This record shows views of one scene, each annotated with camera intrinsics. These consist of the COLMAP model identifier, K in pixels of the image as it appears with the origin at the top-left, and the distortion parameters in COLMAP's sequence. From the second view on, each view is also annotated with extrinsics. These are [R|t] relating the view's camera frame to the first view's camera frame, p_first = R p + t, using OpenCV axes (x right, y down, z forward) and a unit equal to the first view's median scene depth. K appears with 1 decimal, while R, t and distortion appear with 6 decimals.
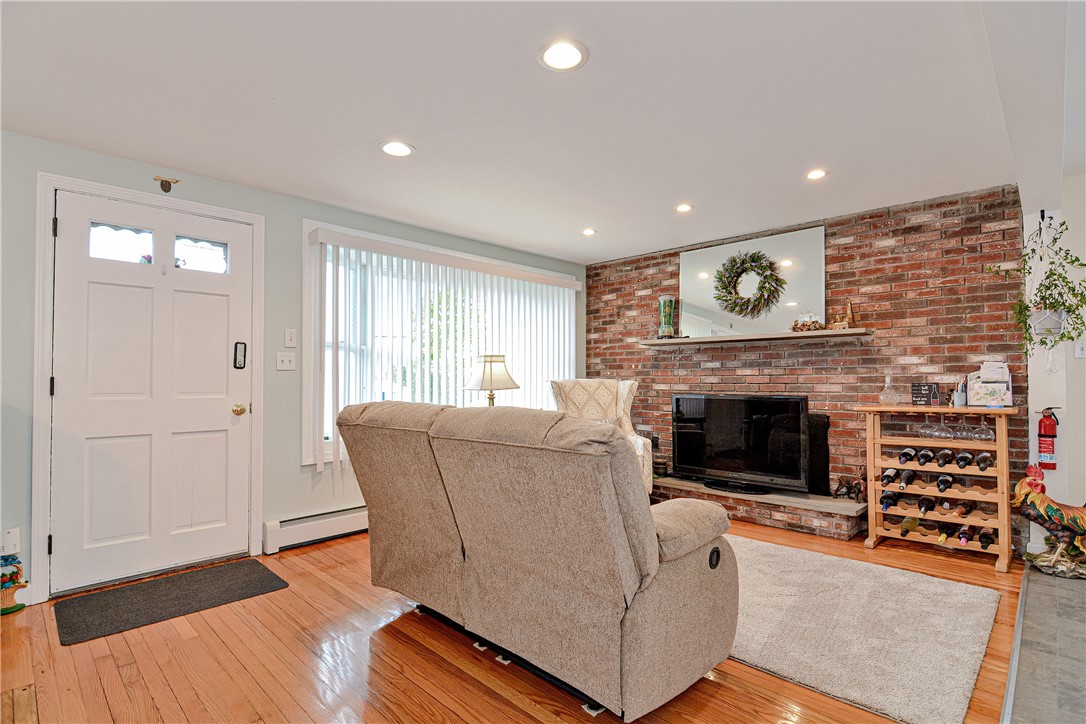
lens RADIAL K [[524.5, 0, 552.7], [0, 524.5, 369.0], [0, 0, 1]] dist [0.002107, -0.008091]
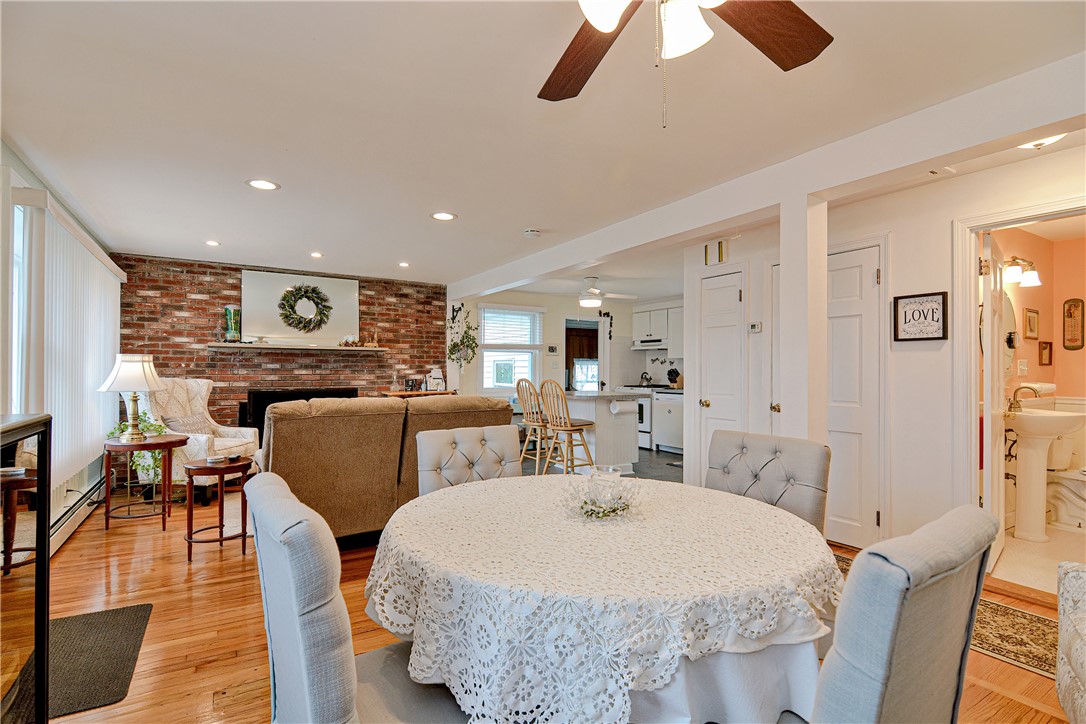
lens RADIAL K [[524.5, 0, 542.6], [0, 524.5, 369.3], [0, 0, 1]] dist [0.002107, -0.008091]
pose [[0.246042, 0.008395, 0.969223, -1.030139], [-0.022092, 0.999751, -0.003051, -0.014606], [-0.969007, -0.020661, 0.246167, 0.079823]]
